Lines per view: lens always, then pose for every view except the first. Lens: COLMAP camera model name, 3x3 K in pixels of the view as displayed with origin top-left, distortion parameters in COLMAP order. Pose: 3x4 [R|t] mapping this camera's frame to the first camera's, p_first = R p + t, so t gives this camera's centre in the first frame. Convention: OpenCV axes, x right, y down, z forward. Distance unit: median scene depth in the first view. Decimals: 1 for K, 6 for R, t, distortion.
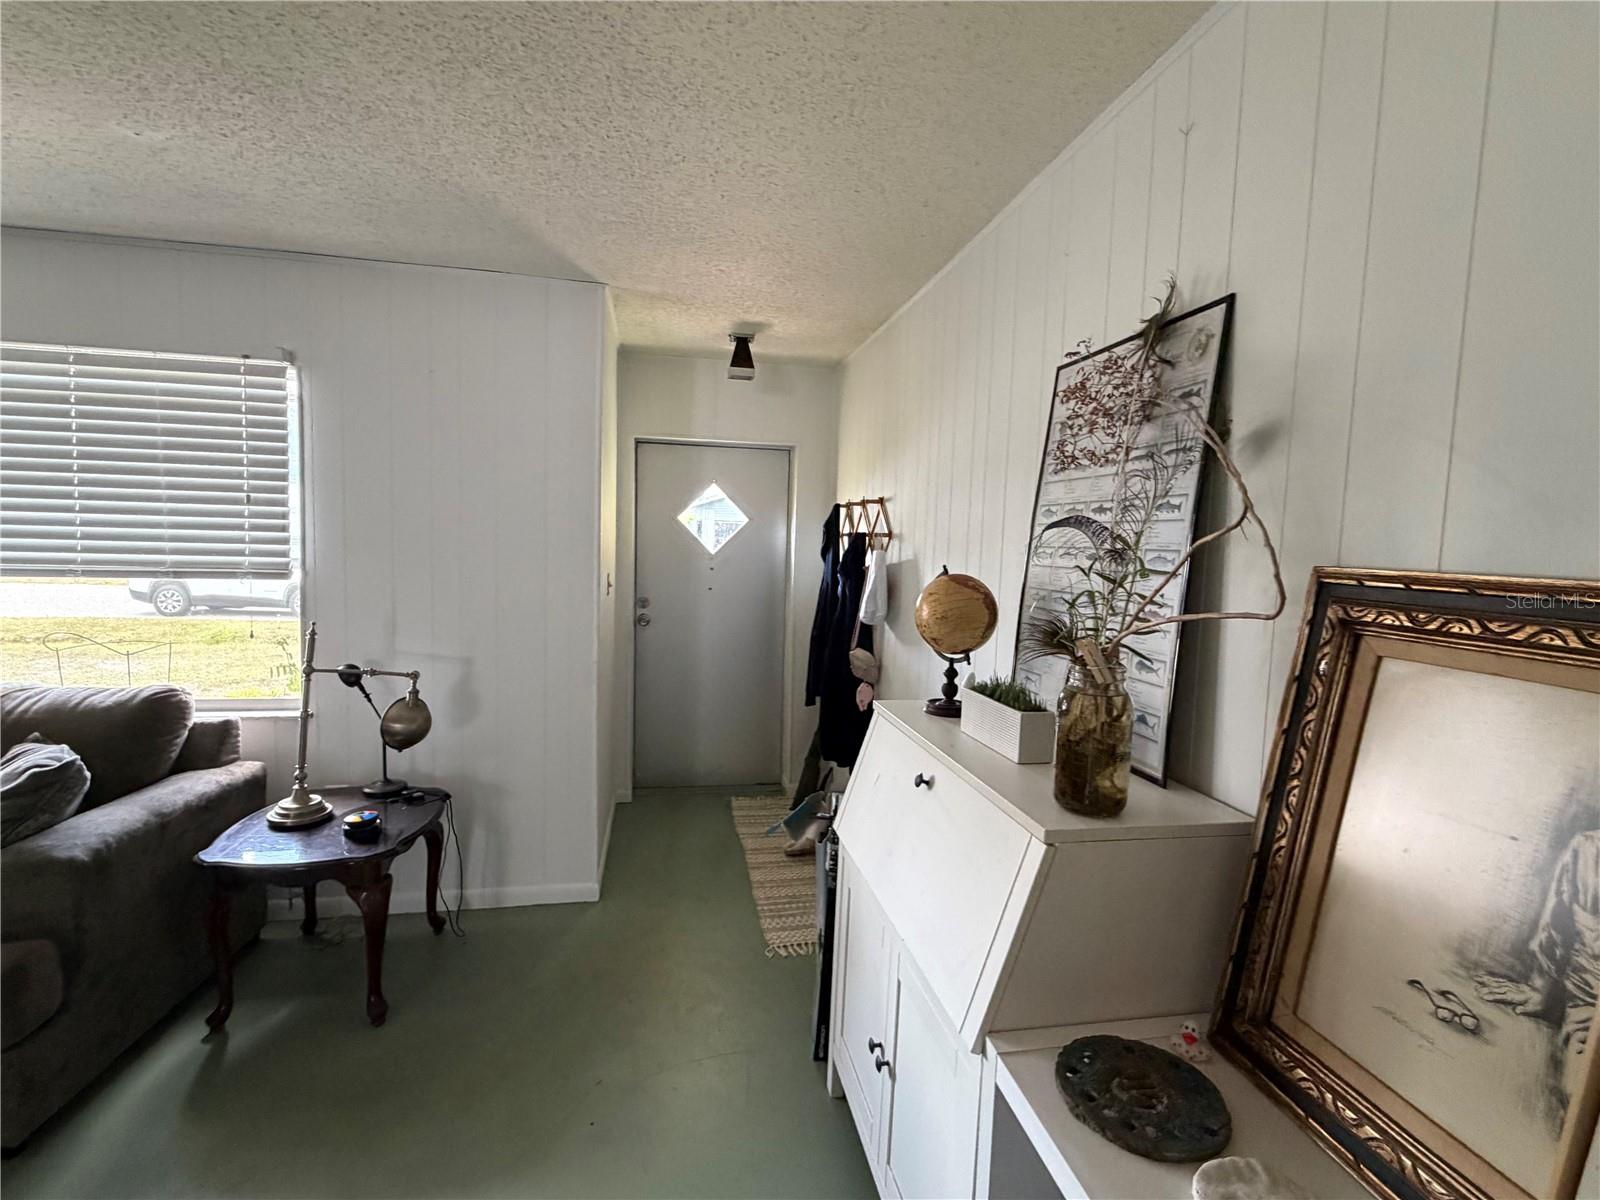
lens RADIAL K [[736.5, 0, 800.0], [0, 736.5, 600.0], [0, 0, 1]] dist [-0.006149, -0.000761]
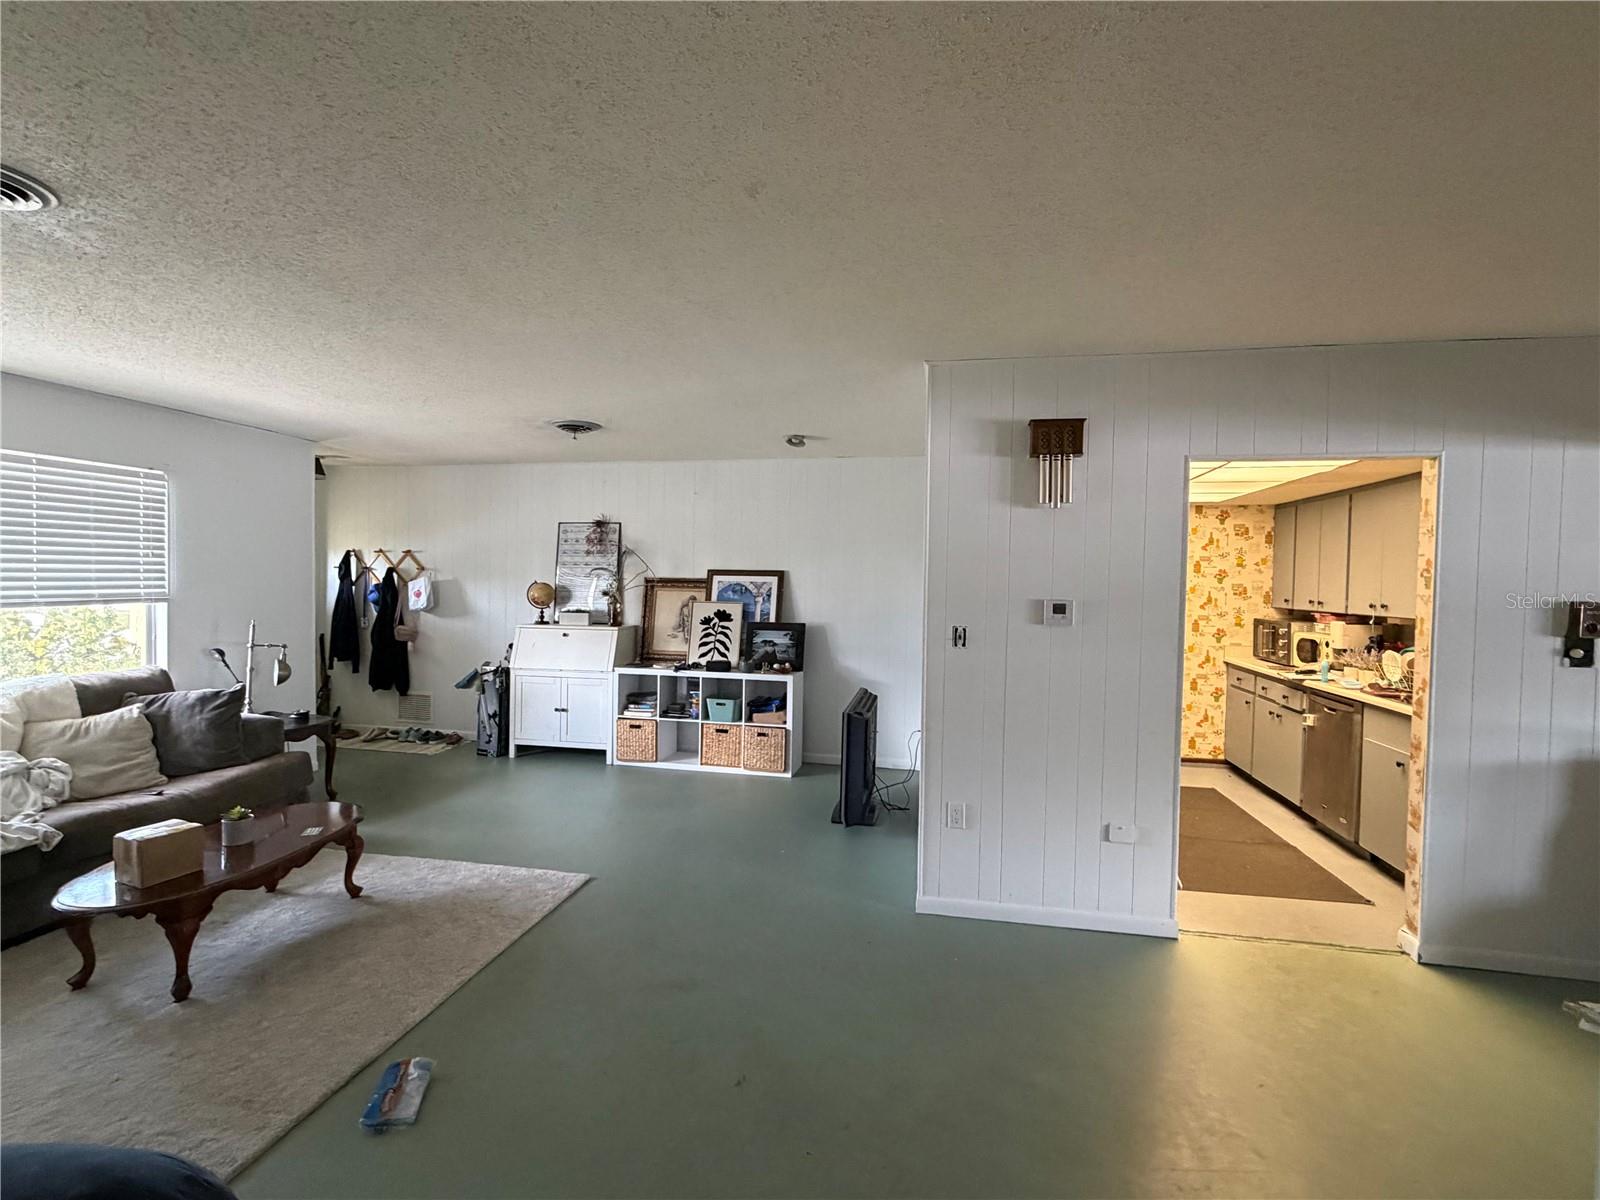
lens RADIAL K [[736.5, 0, 800.0], [0, 736.5, 600.0], [0, 0, 1]] dist [-0.006149, -0.000761]
pose [[0.382861, -0.052326, 0.922323, -1.782234], [0.076370, 0.996770, 0.024848, 0.036480], [-0.920644, 0.060924, 0.385620, -1.002302]]
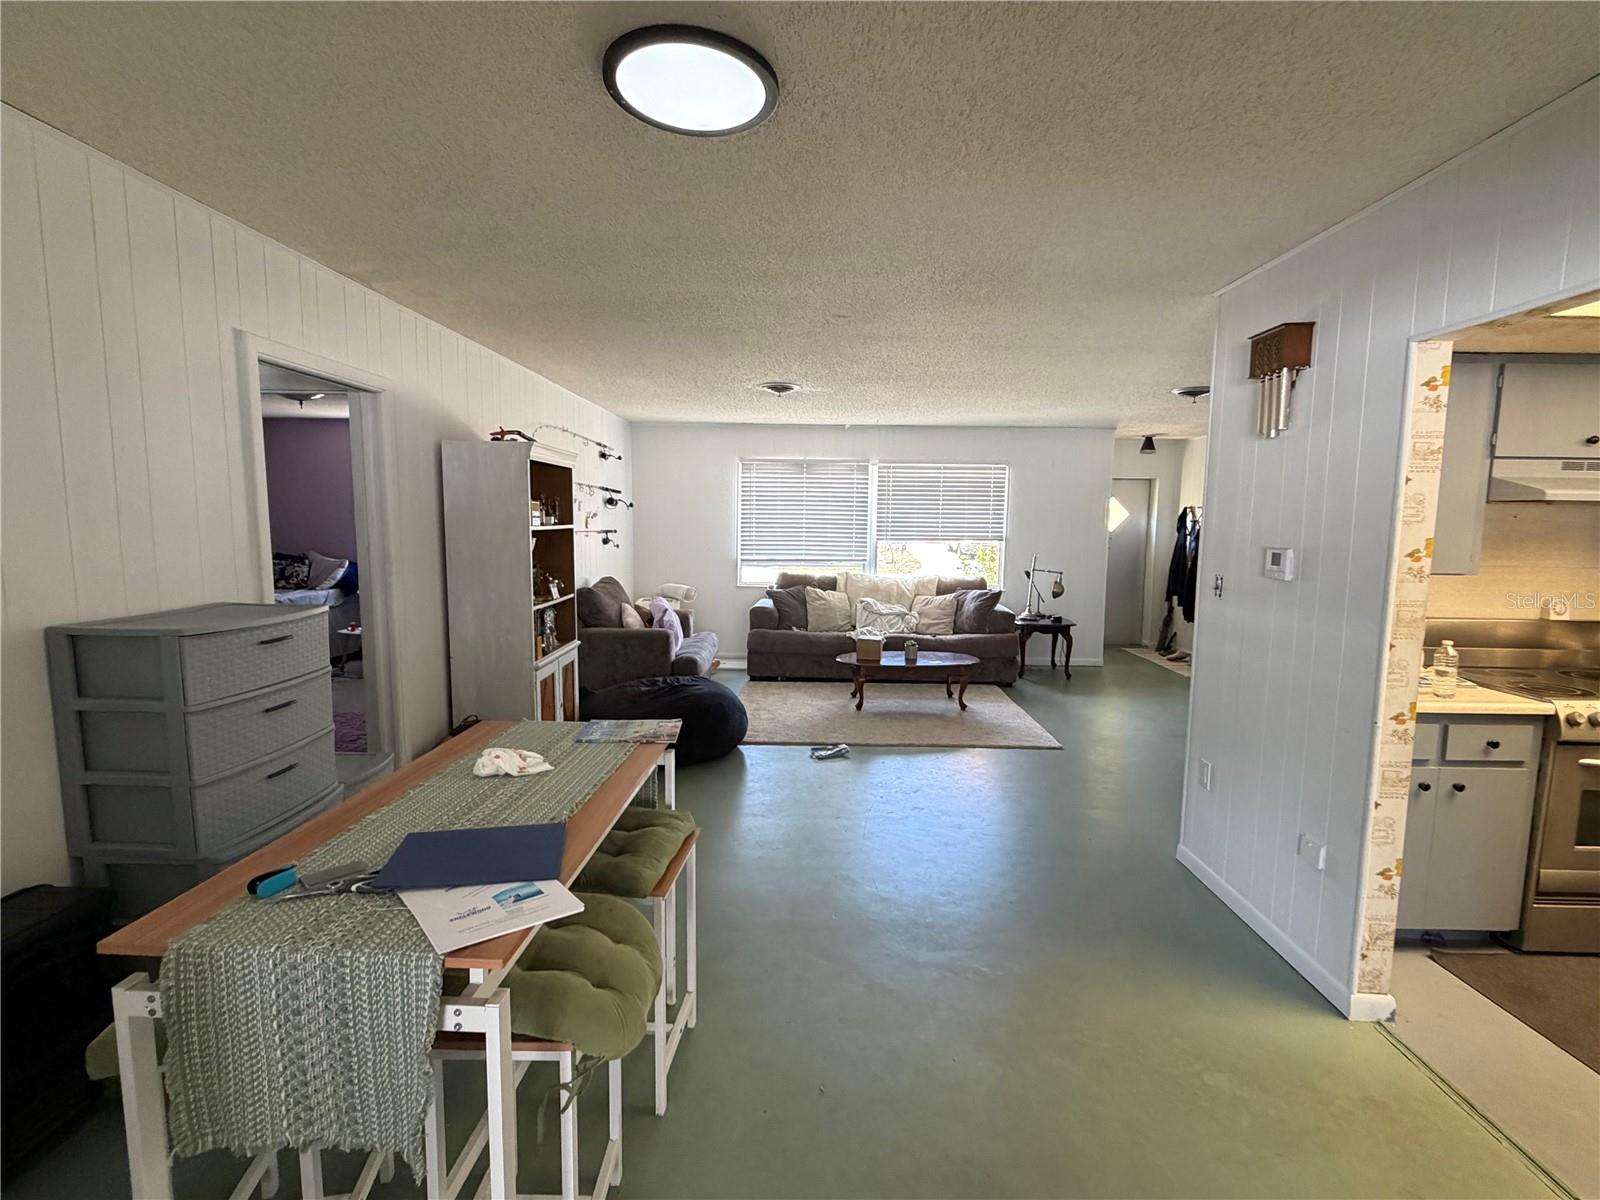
lens RADIAL K [[736.5, 0, 800.0], [0, 736.5, 600.0], [0, 0, 1]] dist [-0.006149, -0.000761]
pose [[0.976256, 0.003770, -0.216585, -0.904246], [0.000407, 0.999815, 0.019241, 0.152726], [0.216617, -0.018872, 0.976074, -2.072967]]
